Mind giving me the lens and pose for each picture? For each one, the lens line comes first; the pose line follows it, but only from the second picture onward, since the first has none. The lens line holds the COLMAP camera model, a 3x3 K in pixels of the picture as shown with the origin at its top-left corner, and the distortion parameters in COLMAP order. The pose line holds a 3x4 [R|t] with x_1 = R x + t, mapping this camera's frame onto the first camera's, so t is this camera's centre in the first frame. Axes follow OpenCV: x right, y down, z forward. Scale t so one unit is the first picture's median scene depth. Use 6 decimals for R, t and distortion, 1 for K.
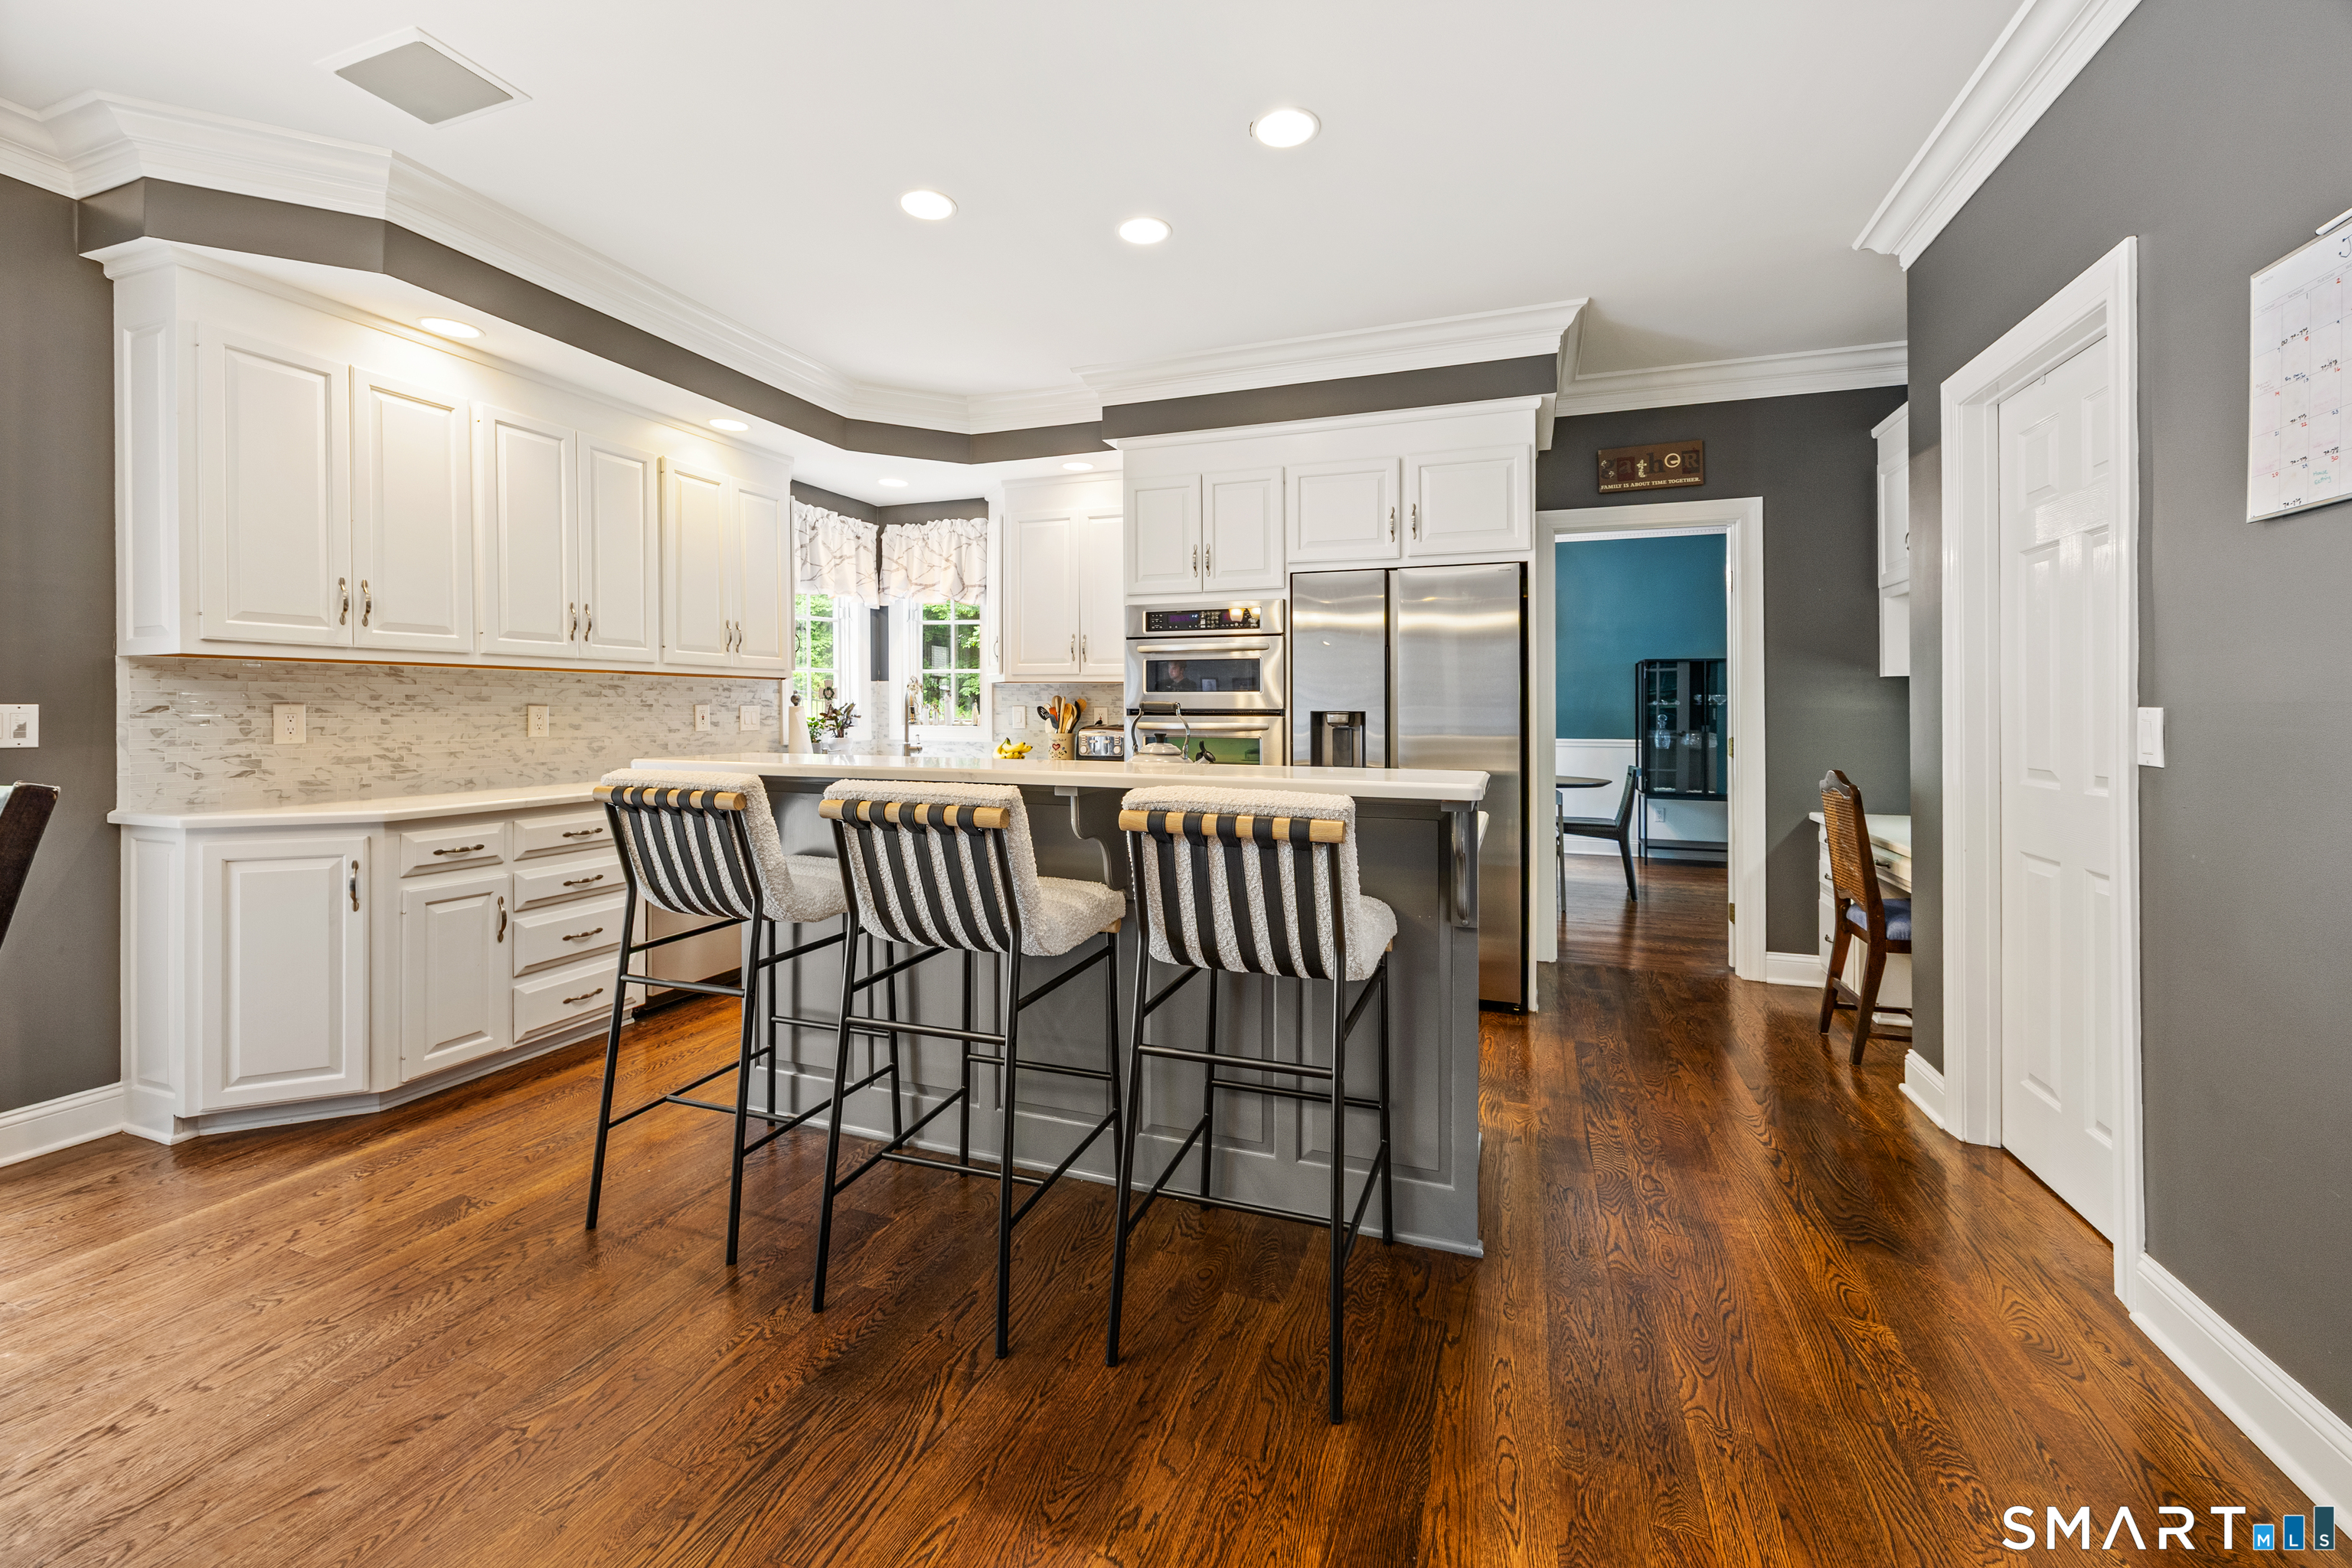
lens RADIAL K [[934.1, 0, 1163.0], [0, 934.1, 716.6], [0, 0, 1]] dist [0.001653, -0.001379]
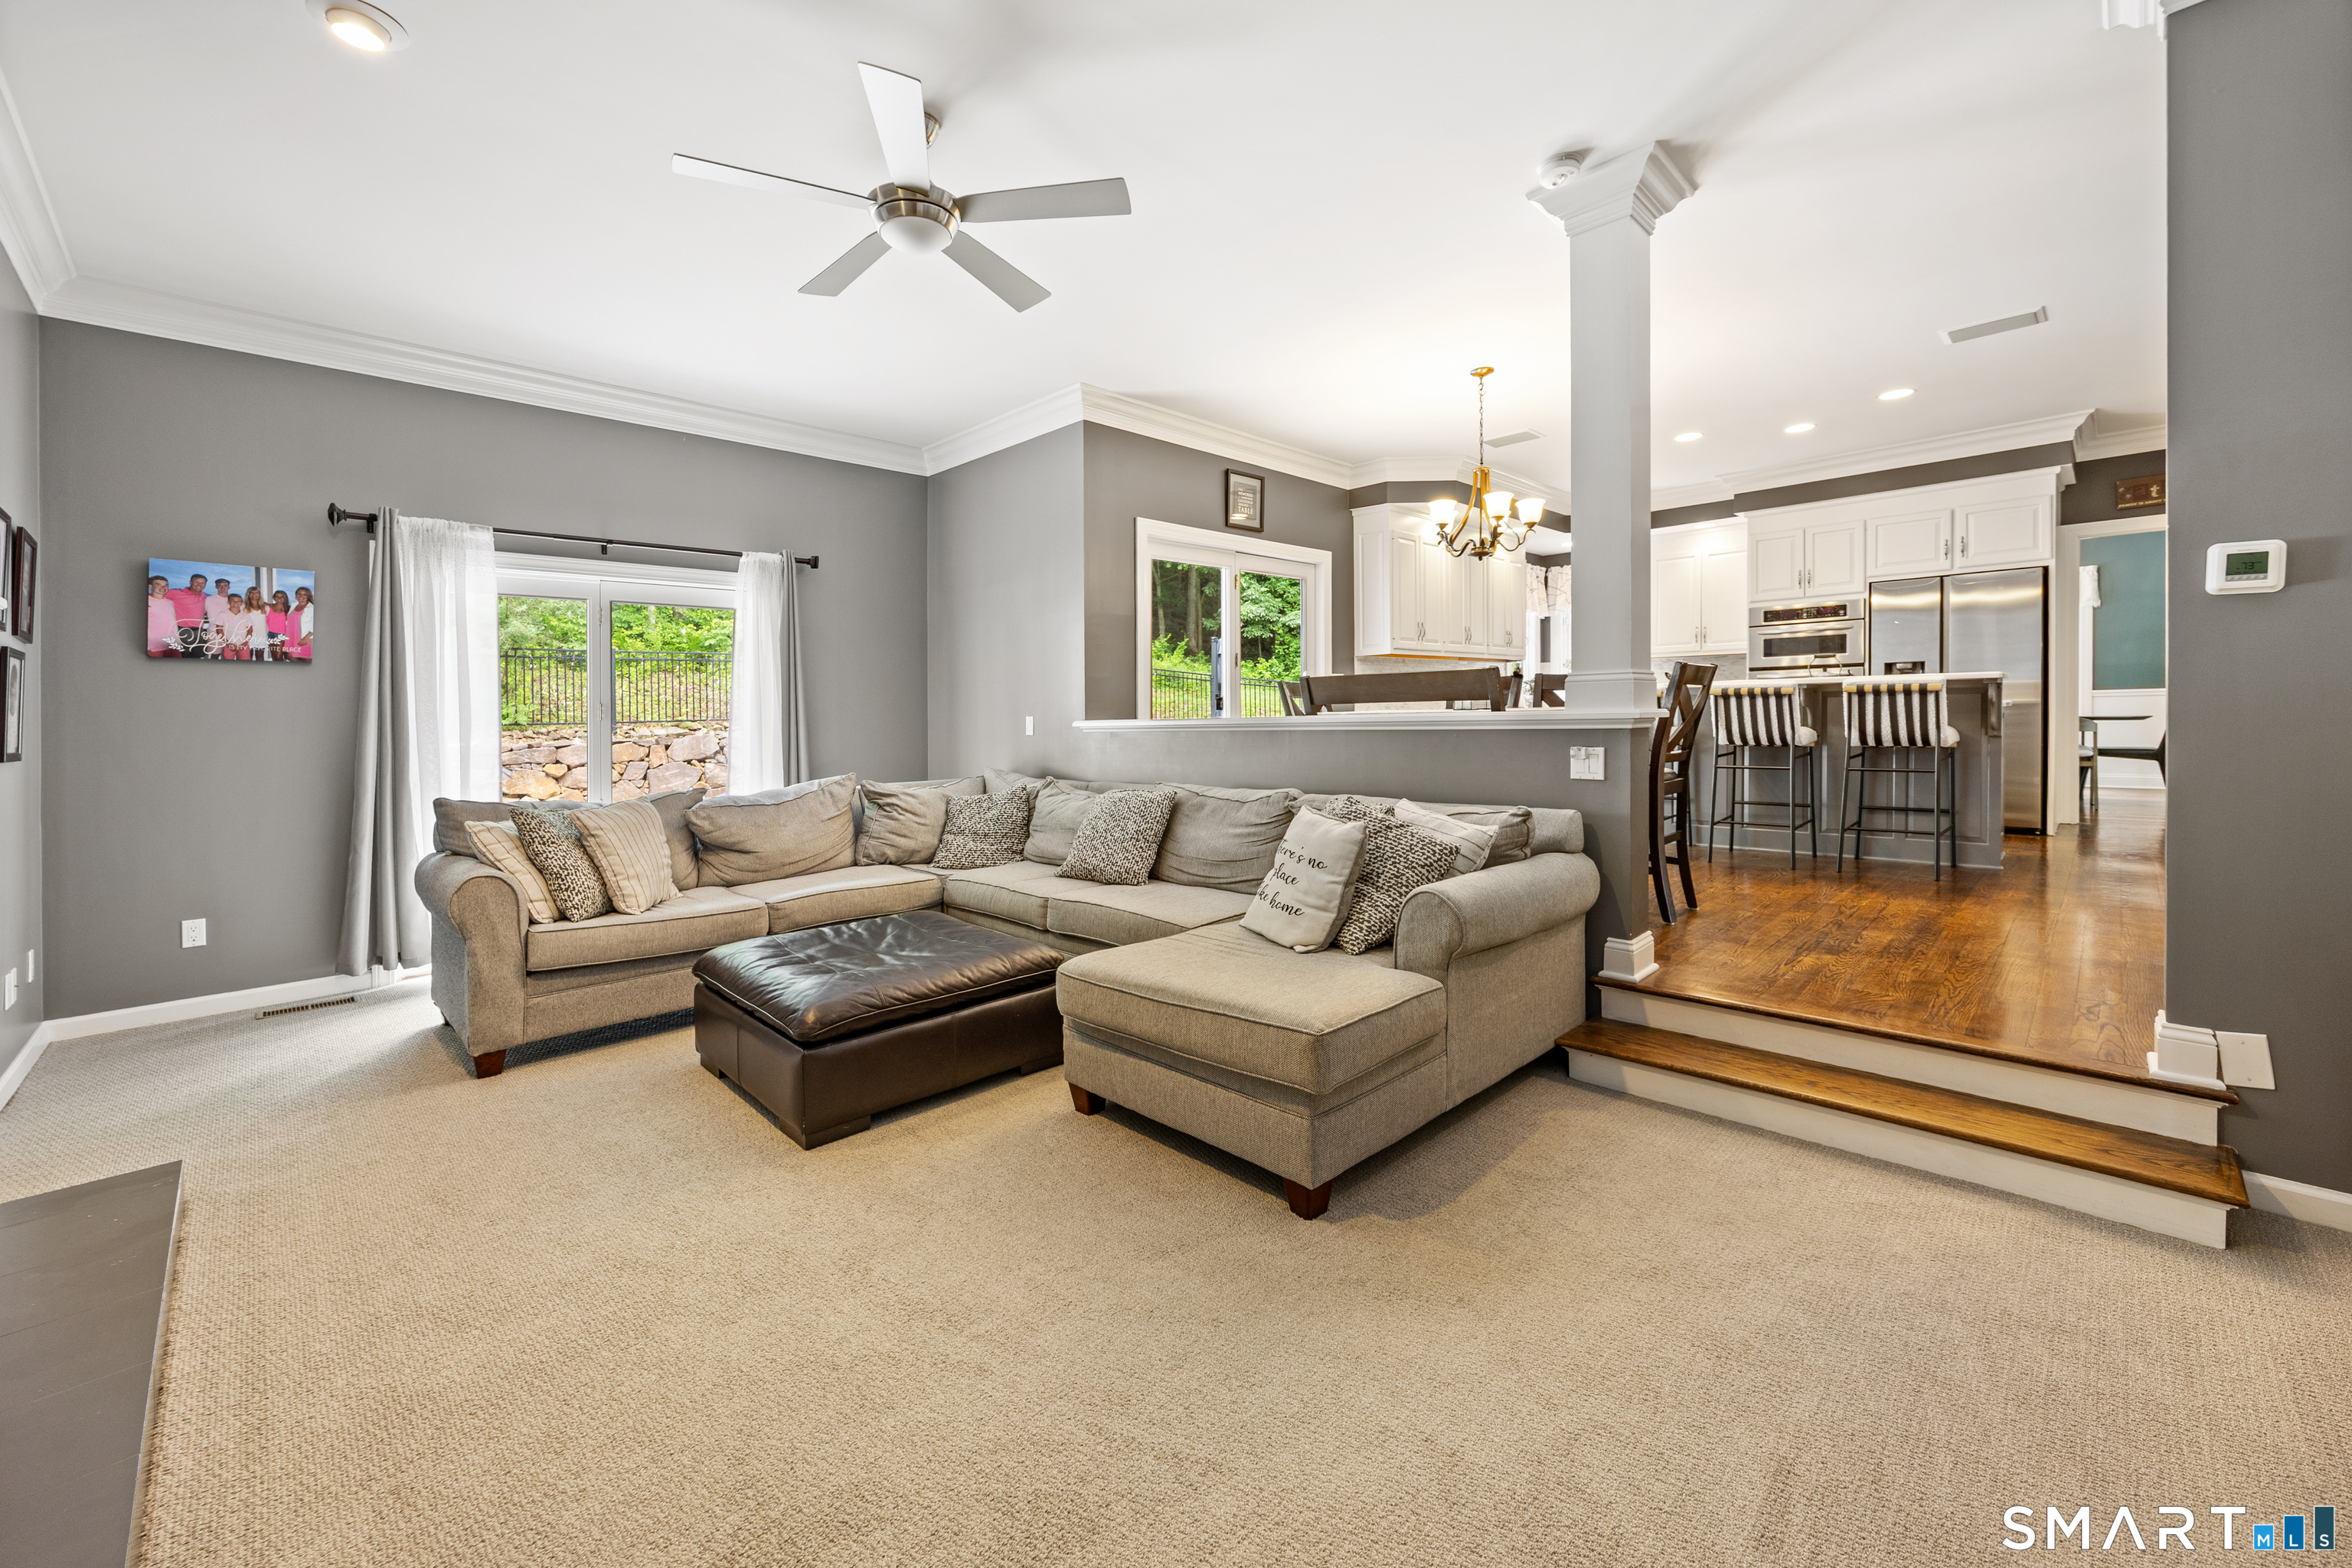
lens RADIAL K [[934.1, 0, 1161.9], [0, 934.1, 750.1], [0, 0, 1]] dist [0.001653, -0.001379]
pose [[0.908914, -0.006564, -0.416933, -0.343068], [0.021506, 0.999283, 0.031150, 0.073888], [0.416429, -0.037280, 0.908403, -1.144367]]
